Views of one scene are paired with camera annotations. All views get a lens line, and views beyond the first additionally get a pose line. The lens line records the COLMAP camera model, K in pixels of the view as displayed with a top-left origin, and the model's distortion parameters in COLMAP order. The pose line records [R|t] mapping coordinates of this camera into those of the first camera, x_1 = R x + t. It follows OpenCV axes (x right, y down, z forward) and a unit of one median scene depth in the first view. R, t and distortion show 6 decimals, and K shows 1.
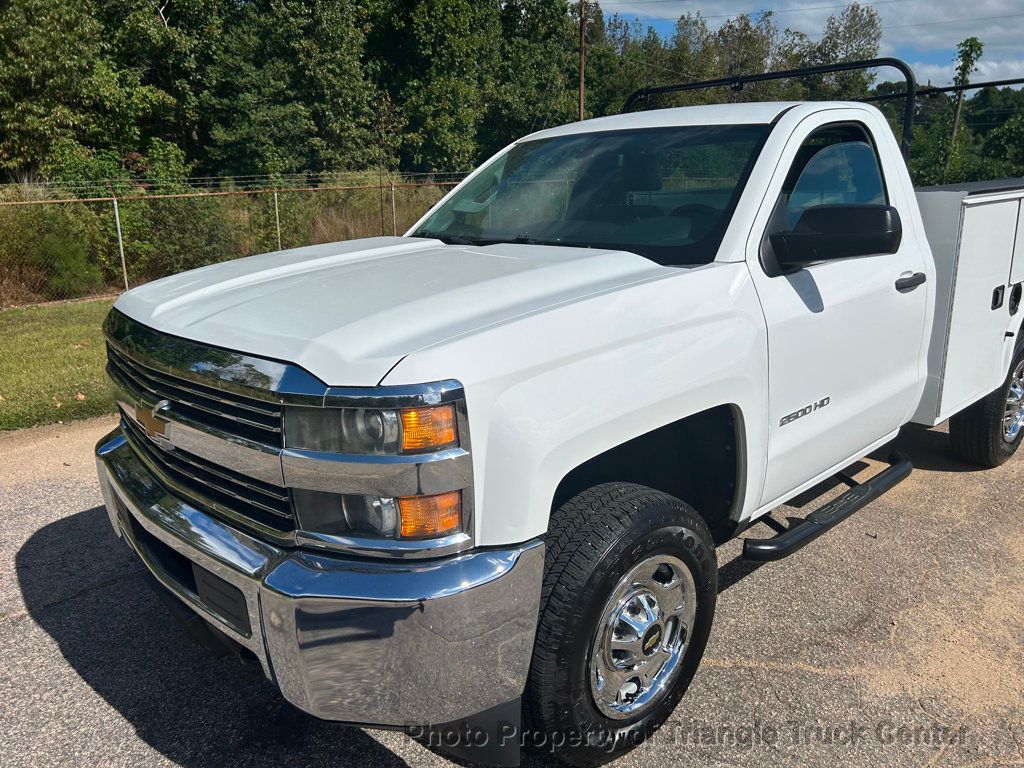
lens RADIAL K [[770.7, 0, 502.5], [0, 770.7, 389.3], [0, 0, 1]] dist [0.058422, -0.066074]
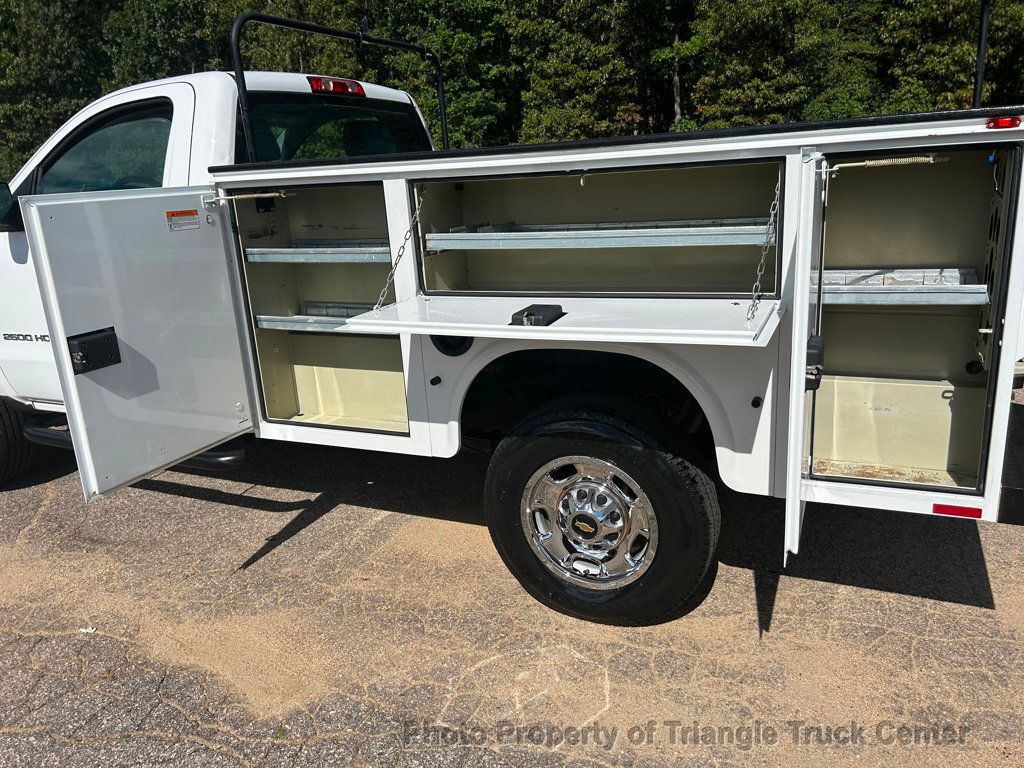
lens RADIAL K [[770.7, 0, 510.8], [0, 770.7, 380.2], [0, 0, 1]] dist [0.058422, -0.066074]
pose [[0.394021, 0.257179, -0.882387, 0.156466], [-0.198413, 0.961217, 0.191556, -0.026296], [0.897430, 0.099600, 0.429767, 0.096476]]
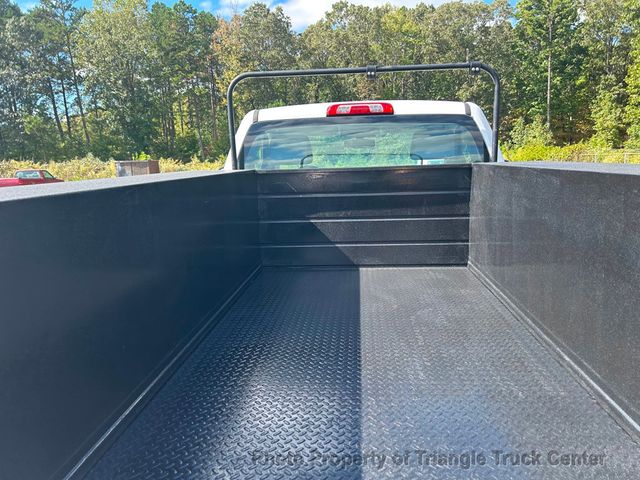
lens RADIAL K [[481.7, 0, 325.4], [0, 481.7, 246.0], [0, 0, 1]] dist [0.058422, -0.066074]
pose [[-0.719877, 0.177443, -0.671037, 0.106054], [-0.135801, 0.912081, 0.386868, -0.051655], [0.680687, 0.369625, -0.632489, 0.181523]]
